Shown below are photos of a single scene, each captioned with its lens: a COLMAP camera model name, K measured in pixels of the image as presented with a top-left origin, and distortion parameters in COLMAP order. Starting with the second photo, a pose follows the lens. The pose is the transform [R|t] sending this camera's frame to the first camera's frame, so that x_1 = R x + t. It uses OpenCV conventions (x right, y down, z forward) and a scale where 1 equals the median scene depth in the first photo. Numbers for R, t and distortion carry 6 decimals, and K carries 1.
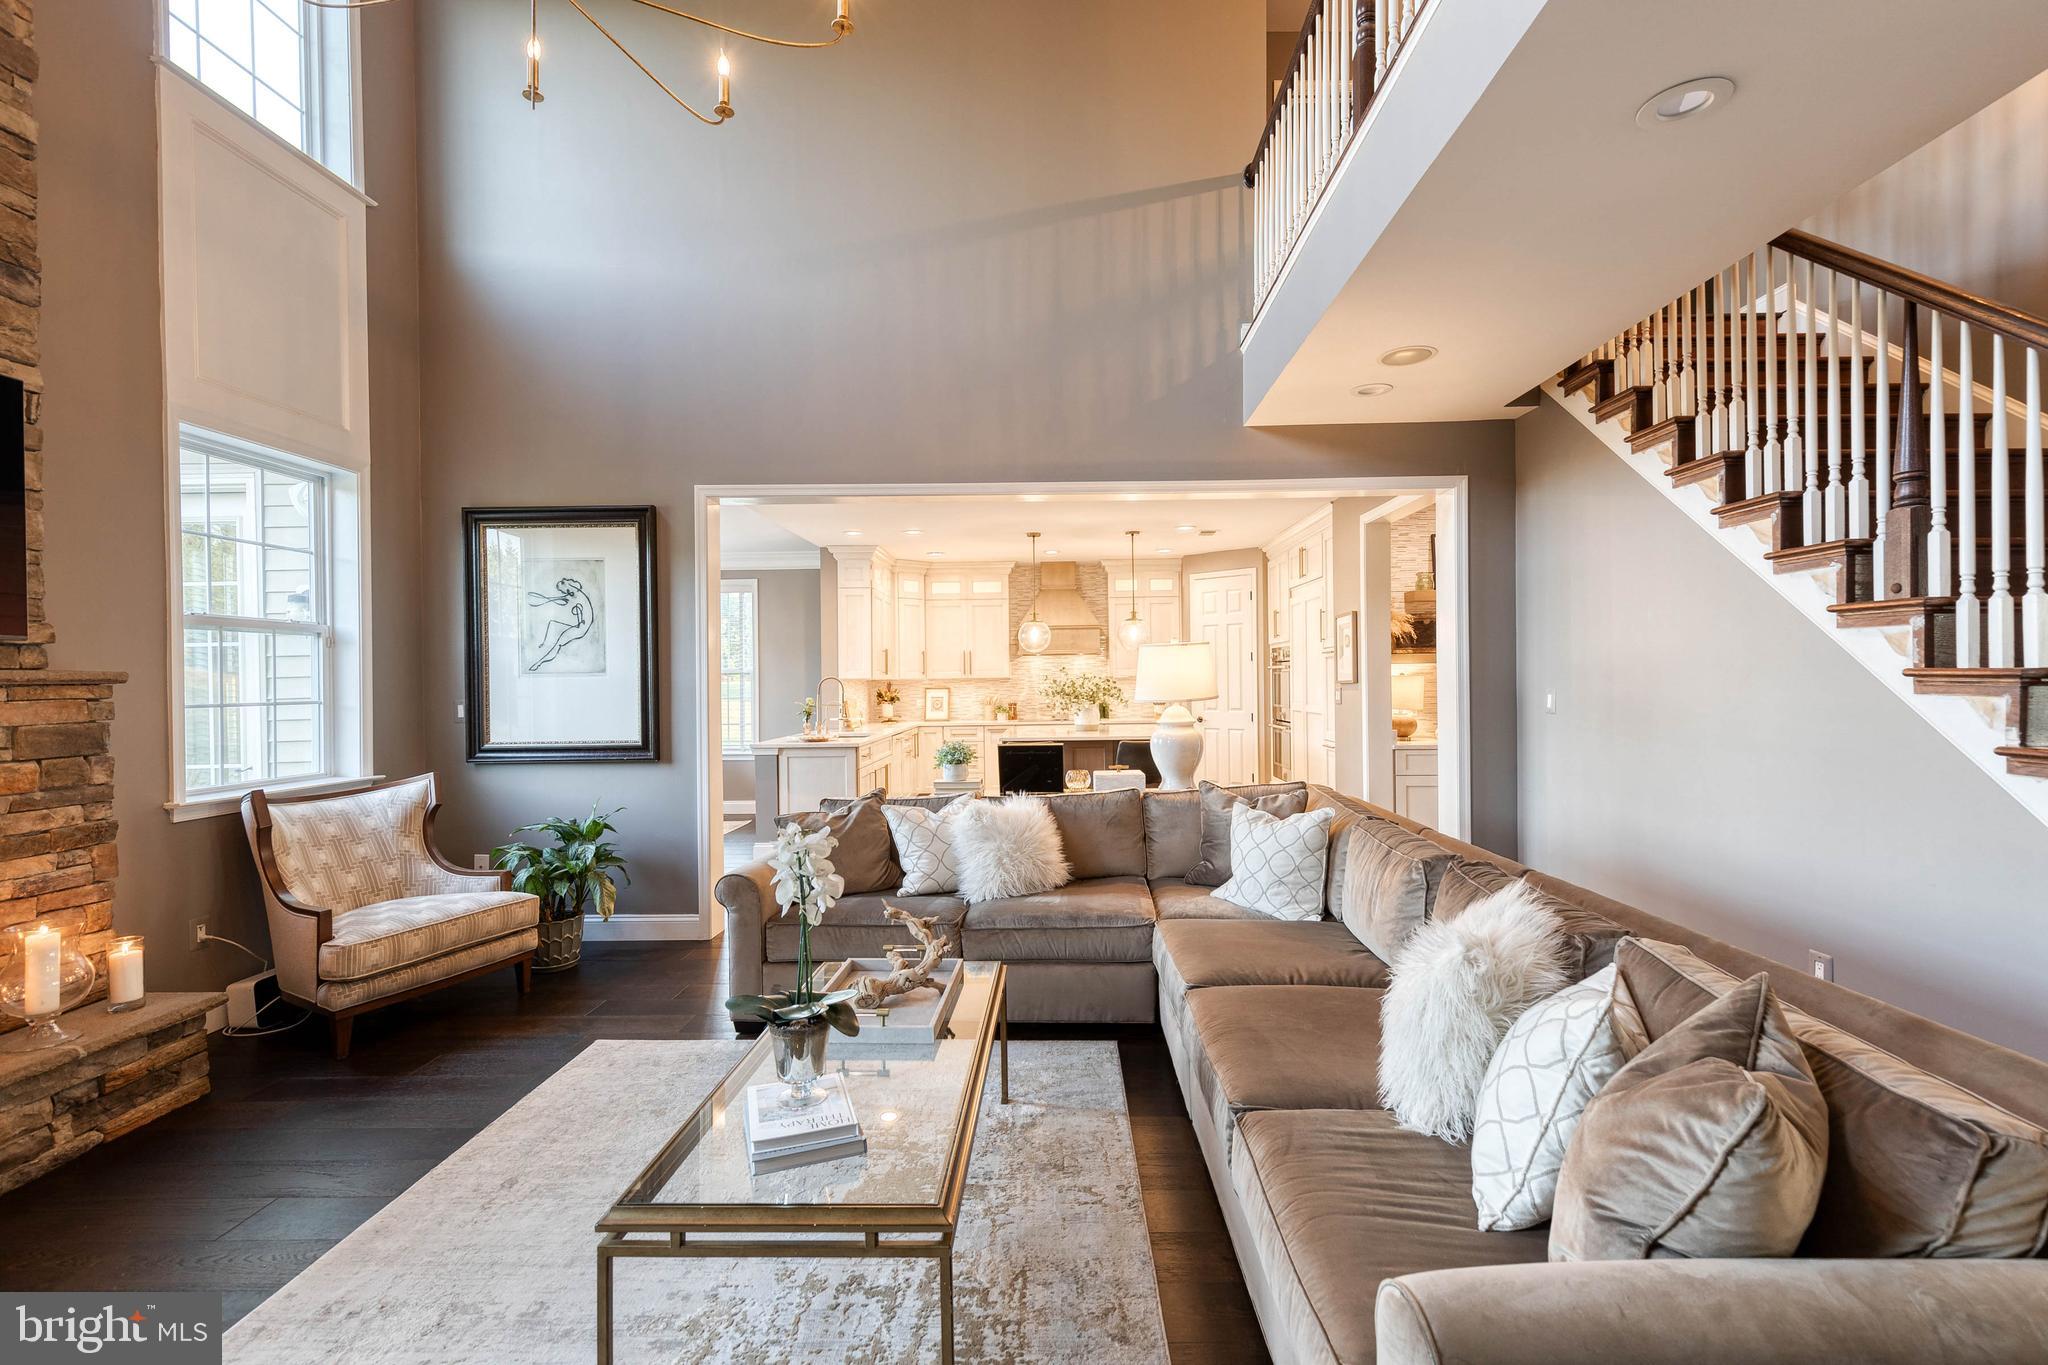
lens RADIAL K [[935.0, 0, 1028.3], [0, 935.0, 683.9], [0, 0, 1]] dist [0.013035, -0.001007]
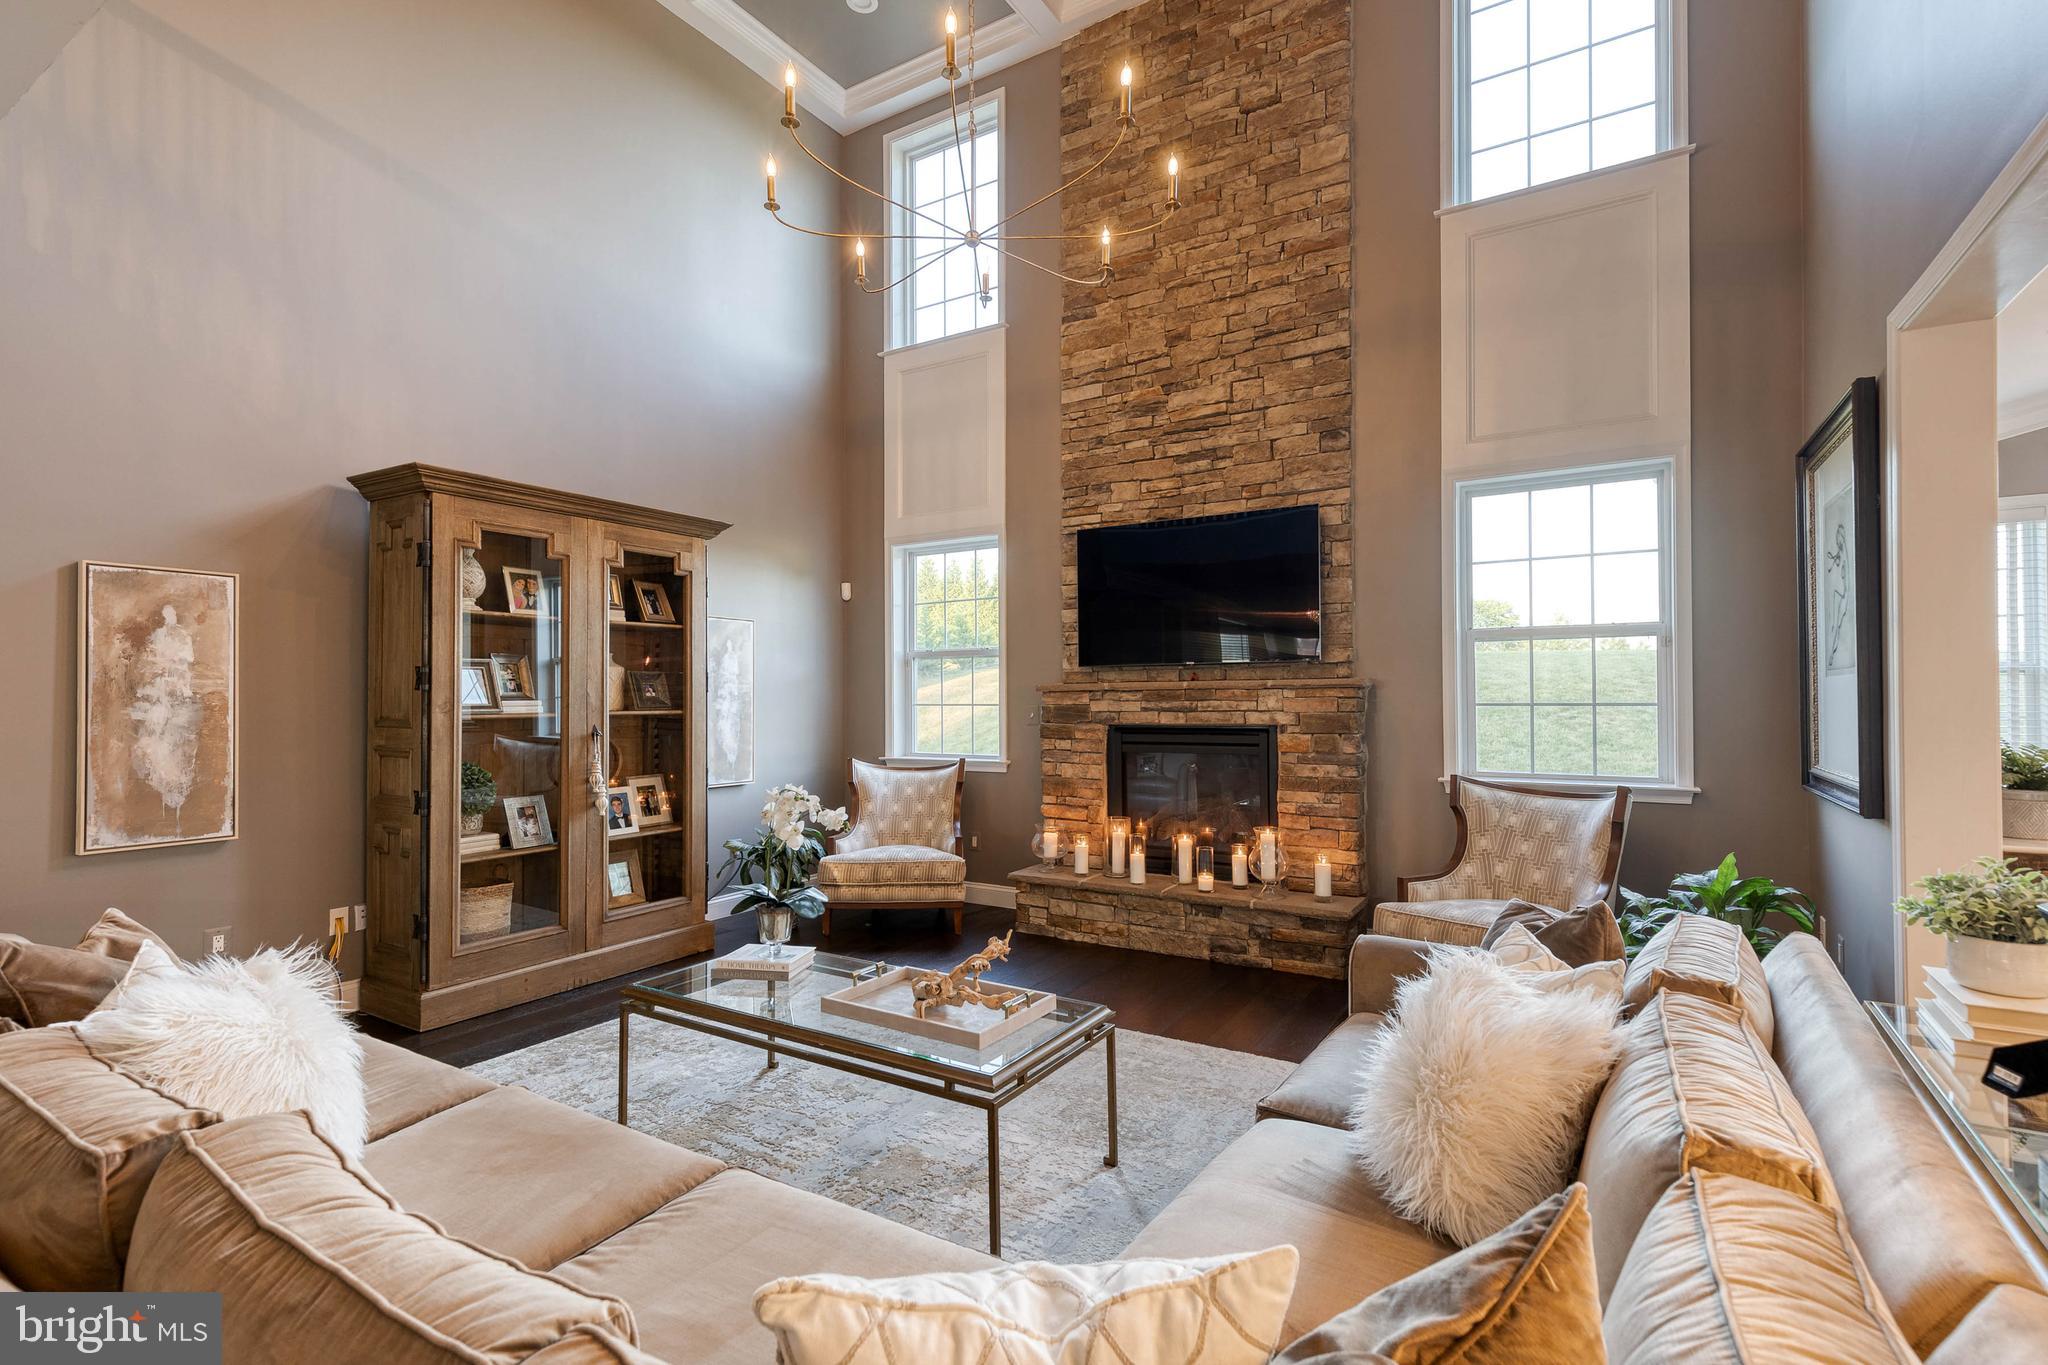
lens RADIAL K [[935.0, 0, 1027.3], [0, 935.0, 683.4], [0, 0, 1]] dist [0.013035, -0.001007]
pose [[-0.491526, -0.004021, -0.870854, 0.587523], [0.003751, 0.999970, -0.006735, 0.002488], [0.870855, -0.006577, -0.491496, 1.323105]]
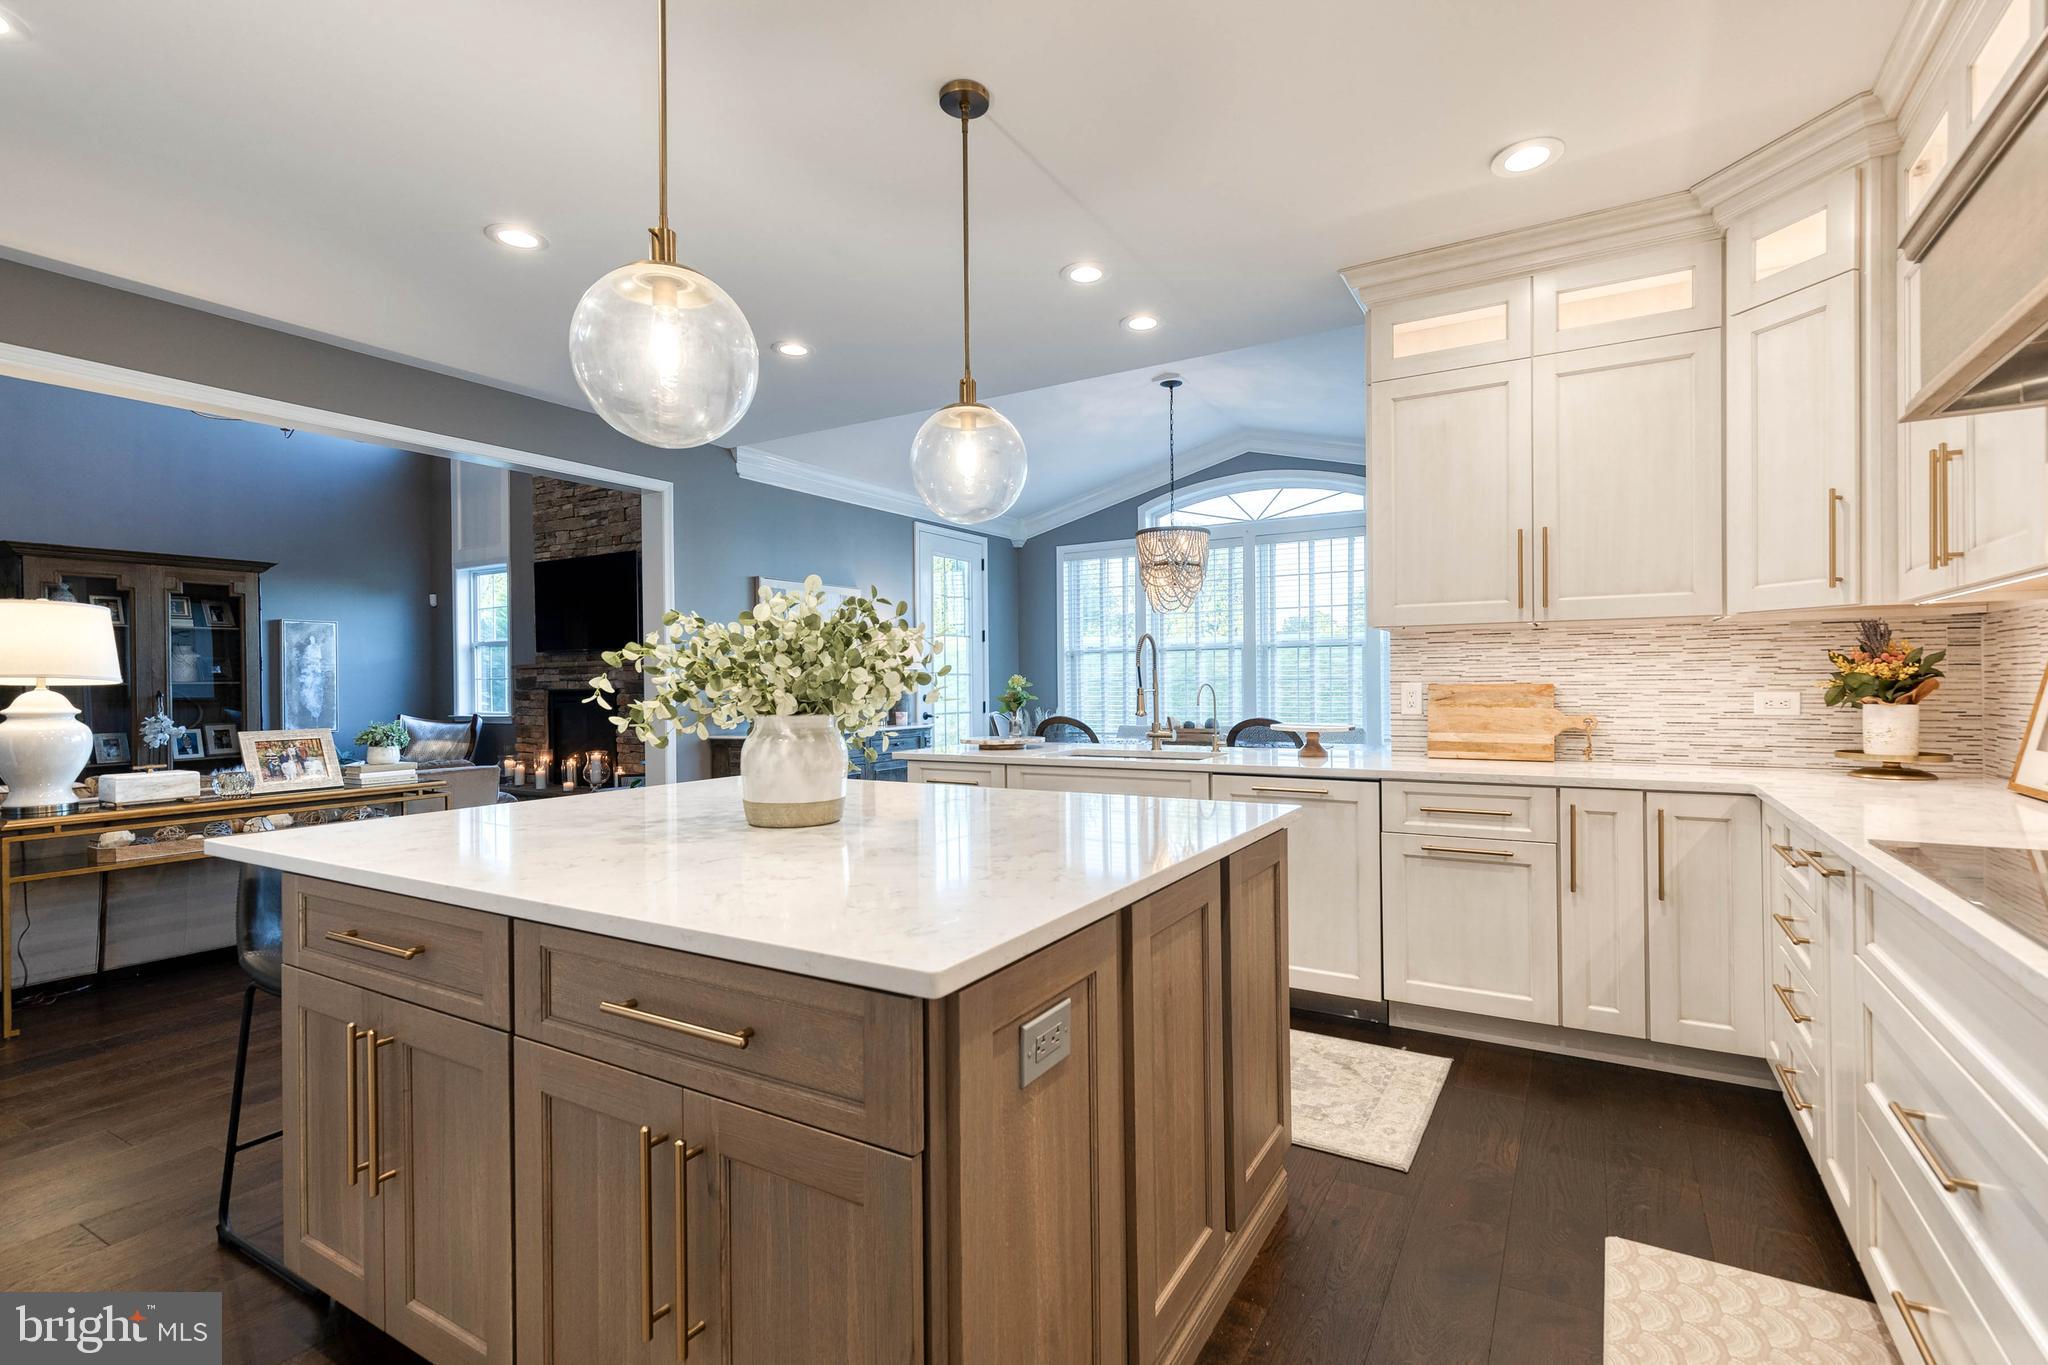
lens RADIAL K [[935.0, 0, 1031.7], [0, 935.0, 685.9], [0, 0, 1]] dist [0.013035, -0.001007]
pose [[-0.489481, 0.019136, -0.871804, 0.668747], [0.010127, 0.999817, 0.016260, 0.028277], [0.871955, -0.000870, -0.489585, 3.261324]]
